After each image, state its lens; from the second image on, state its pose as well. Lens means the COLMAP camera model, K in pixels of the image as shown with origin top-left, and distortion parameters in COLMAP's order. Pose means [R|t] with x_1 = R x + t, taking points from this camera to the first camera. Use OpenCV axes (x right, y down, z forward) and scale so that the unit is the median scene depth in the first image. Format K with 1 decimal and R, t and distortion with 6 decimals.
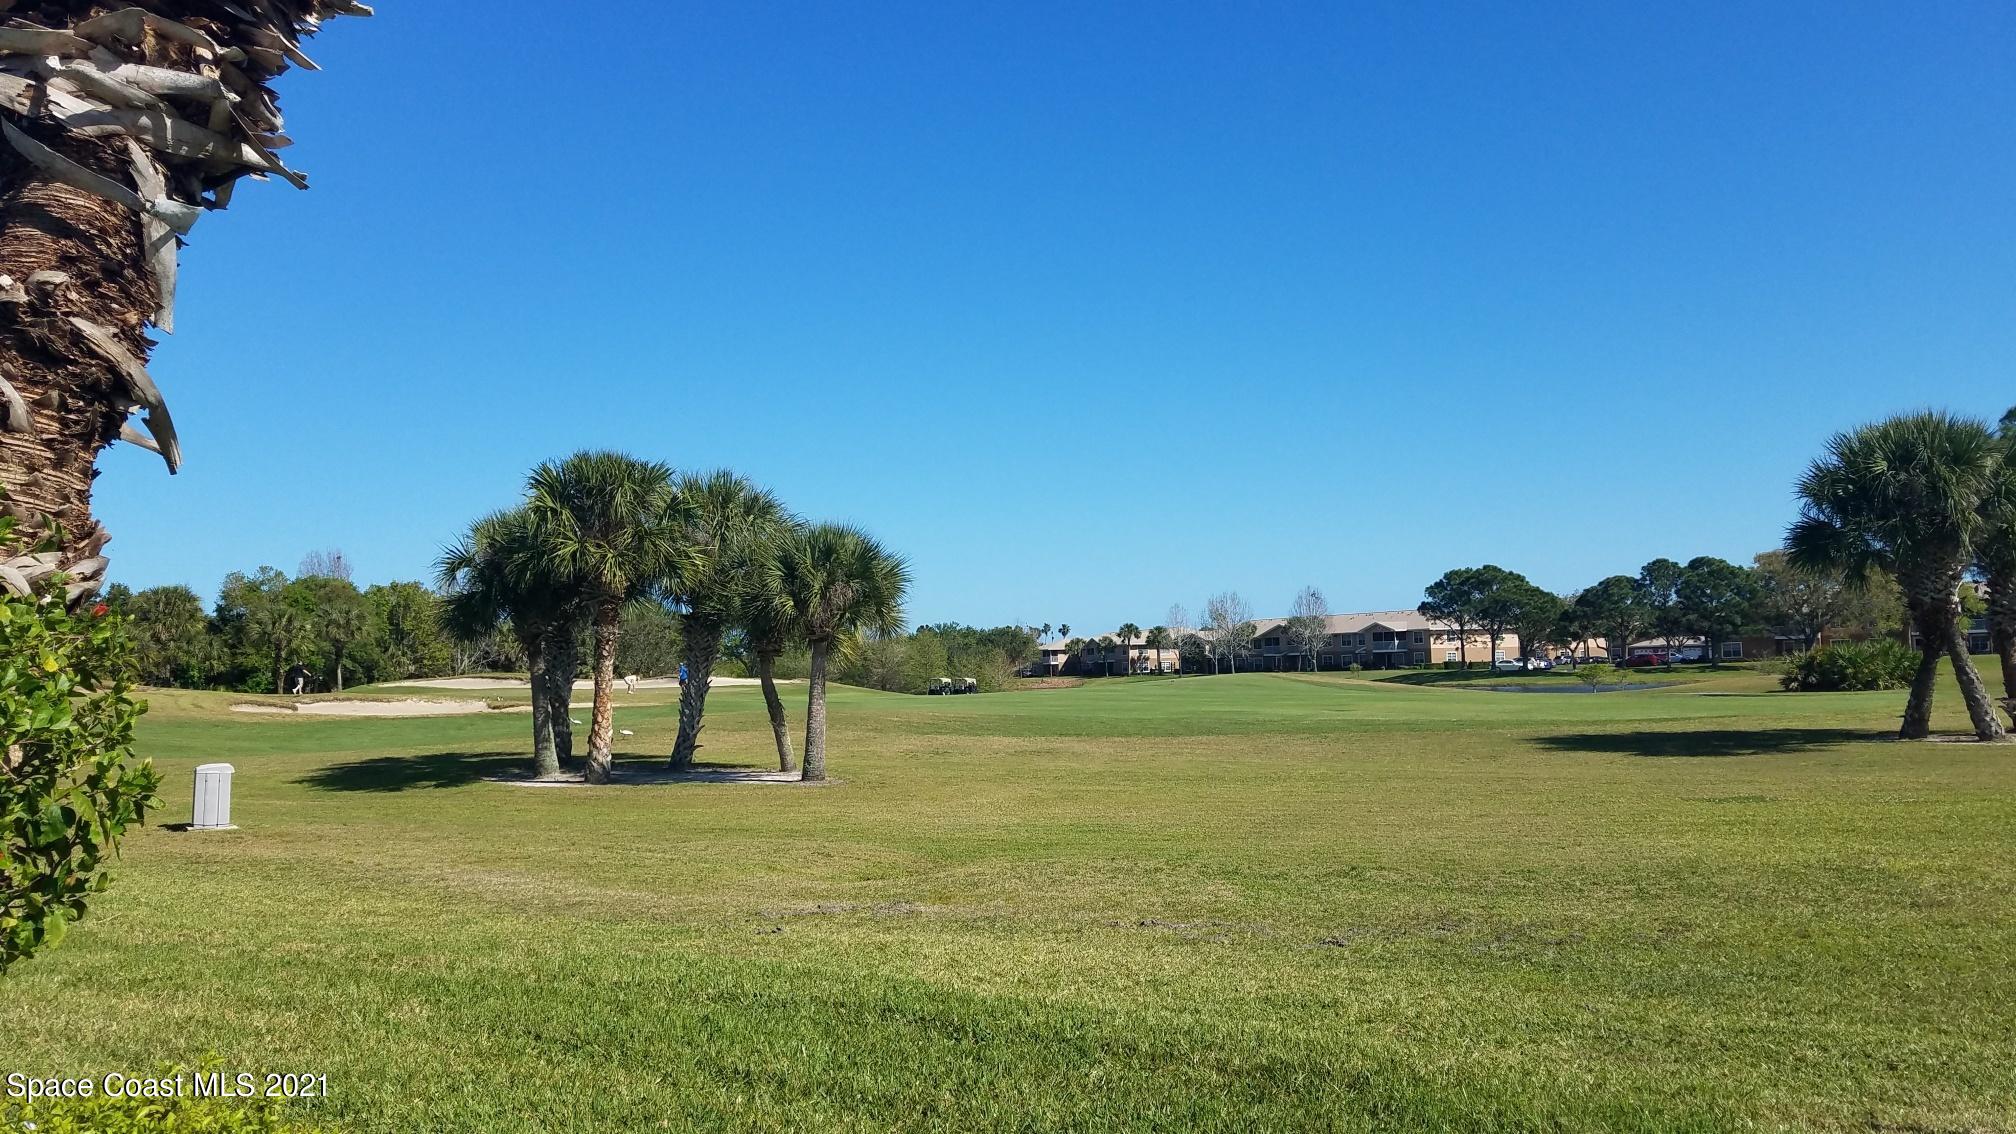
lens RADIAL K [[1567.4, 0, 995.4], [0, 1567.4, 584.6], [0, 0, 1]] dist [0.264590, -0.414284]
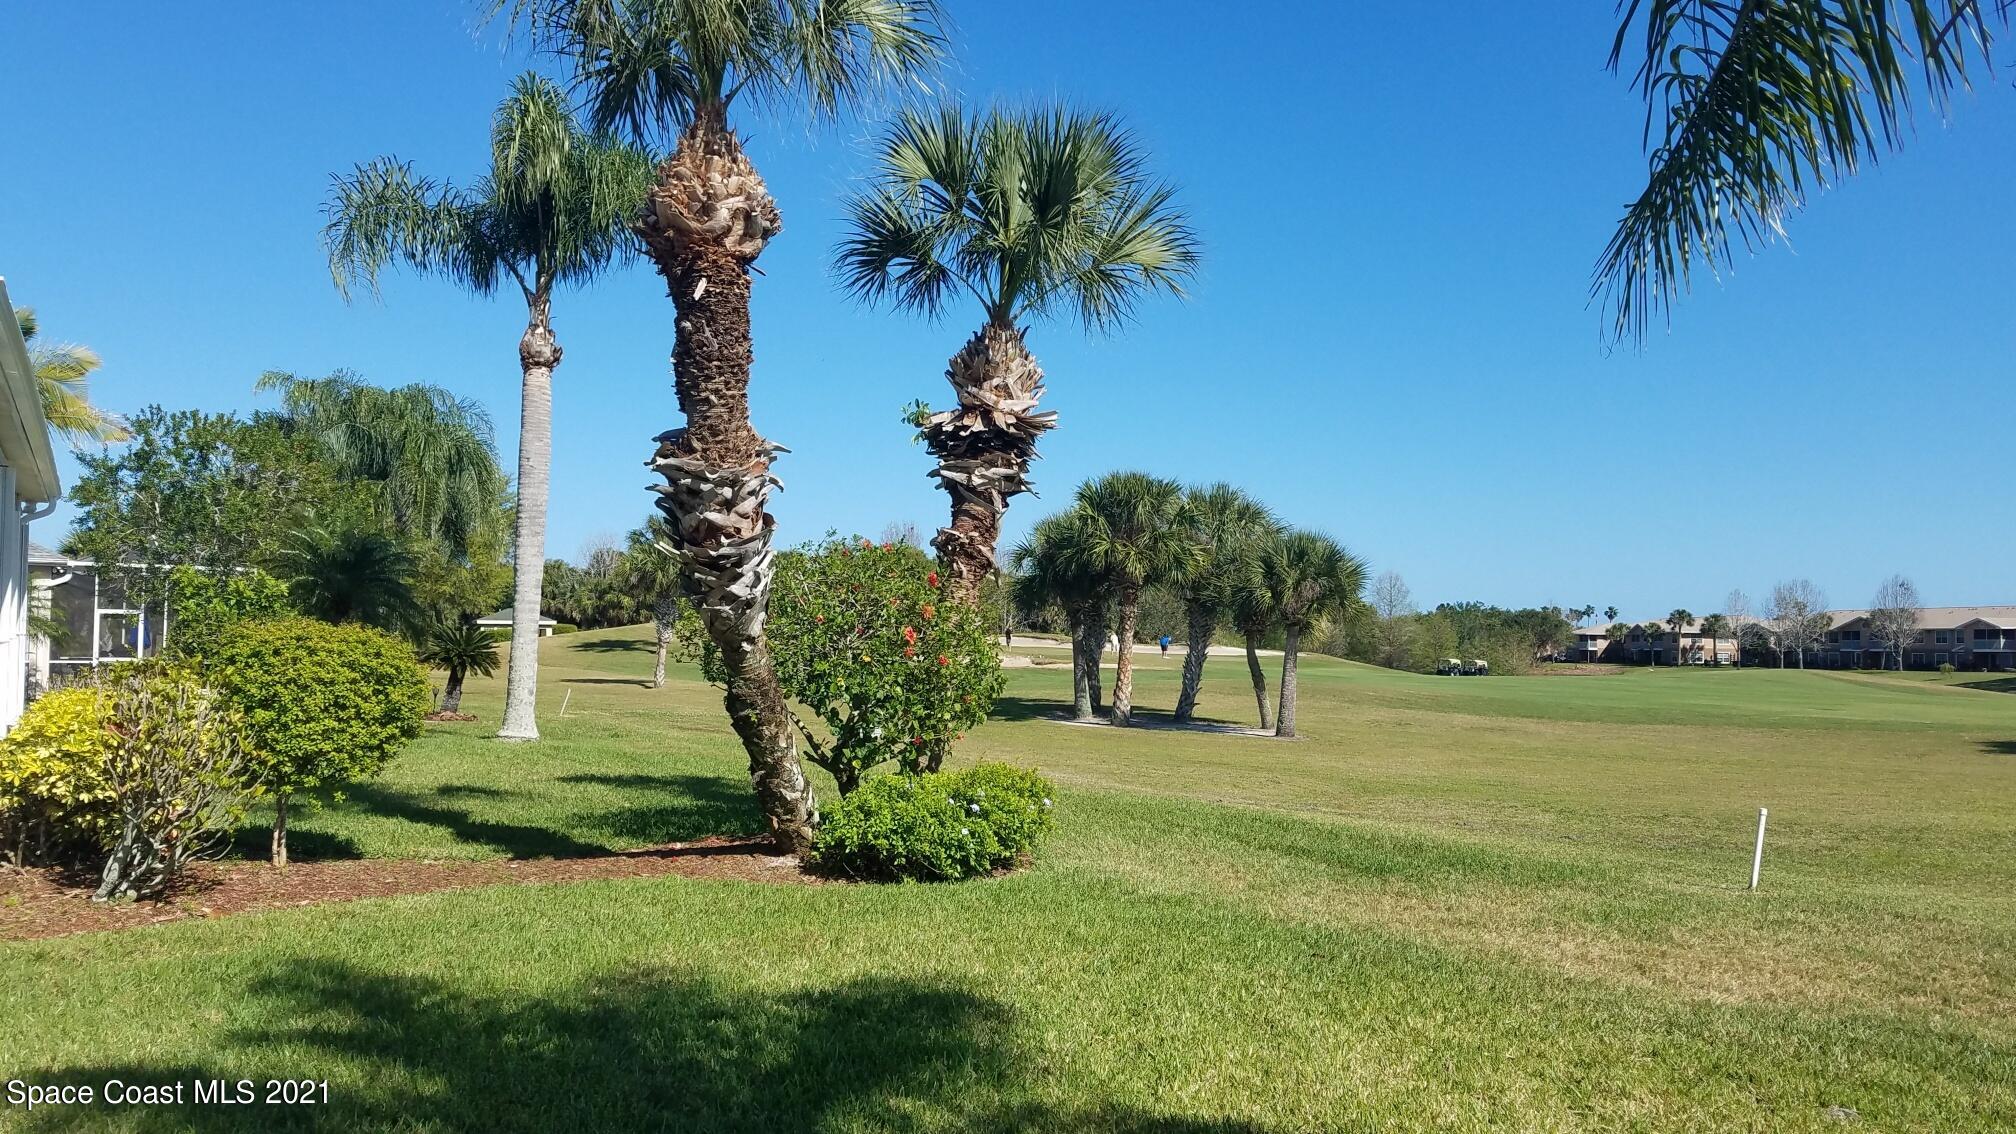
lens RADIAL K [[1567.4, 0, 995.4], [0, 1567.4, 584.6], [0, 0, 1]] dist [0.264590, -0.414284]
pose [[0.947119, 0.030347, -0.319445, 0.057494], [-0.024178, 0.999437, 0.023260, -0.017714], [0.319971, -0.014306, 0.947319, -0.232774]]
